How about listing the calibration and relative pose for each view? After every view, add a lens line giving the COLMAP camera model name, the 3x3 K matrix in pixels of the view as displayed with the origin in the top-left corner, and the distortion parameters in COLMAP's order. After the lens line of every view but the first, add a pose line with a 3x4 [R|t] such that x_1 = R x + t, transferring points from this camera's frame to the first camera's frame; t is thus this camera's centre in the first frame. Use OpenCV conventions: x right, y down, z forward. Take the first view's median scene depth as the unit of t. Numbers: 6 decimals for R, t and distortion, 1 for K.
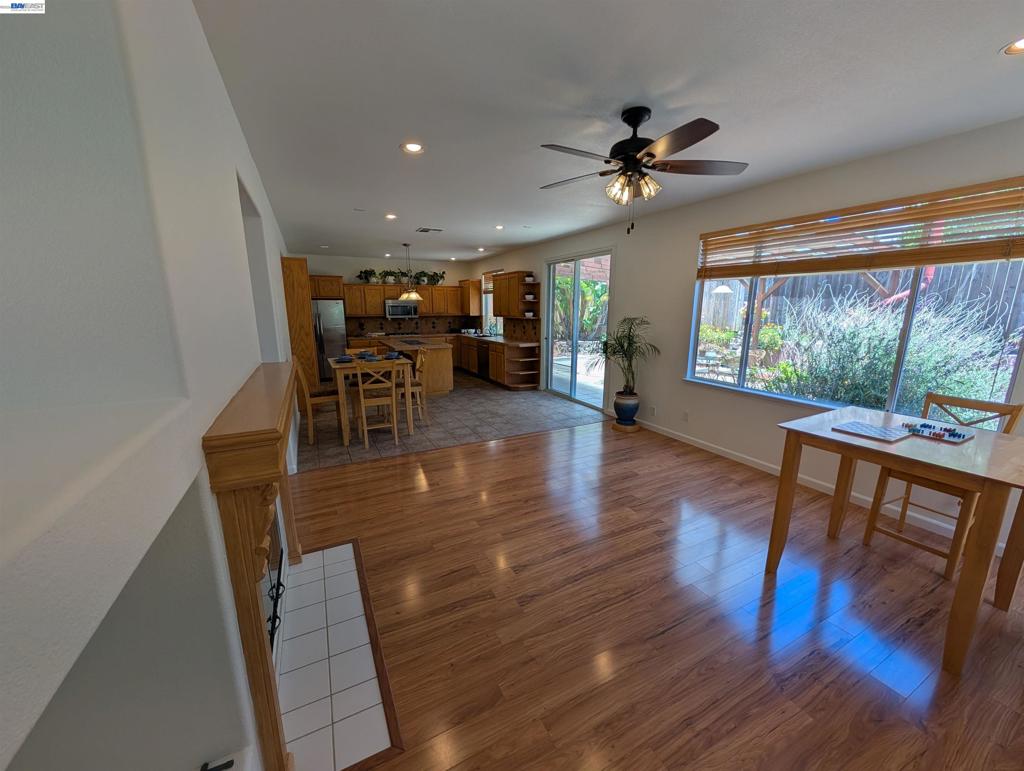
lens RADIAL K [[389.7, 0, 514.7], [0, 389.7, 388.7], [0, 0, 1]] dist [-0.000182, 0.000401]
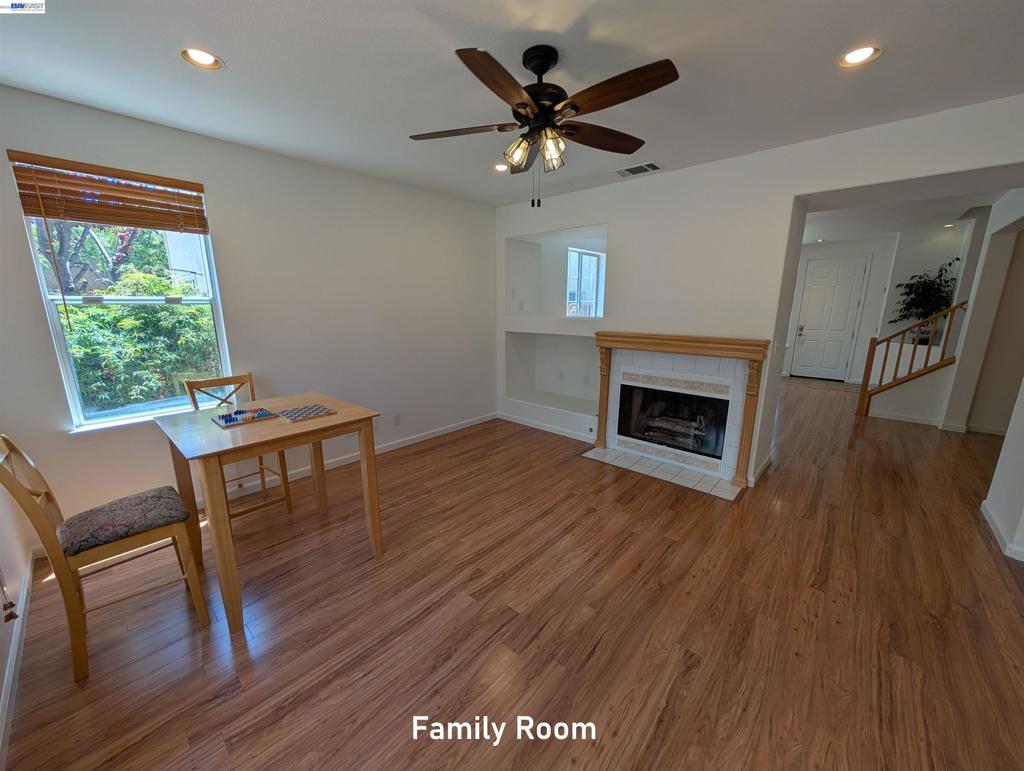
lens RADIAL K [[389.7, 0, 512.2], [0, 389.7, 388.5], [0, 0, 1]] dist [-0.000182, 0.000401]
pose [[-0.935939, 0.068316, -0.345472, 0.521583], [-0.078336, 0.916038, 0.393368, -0.292528], [0.343339, 0.395231, -0.852004, 1.457783]]
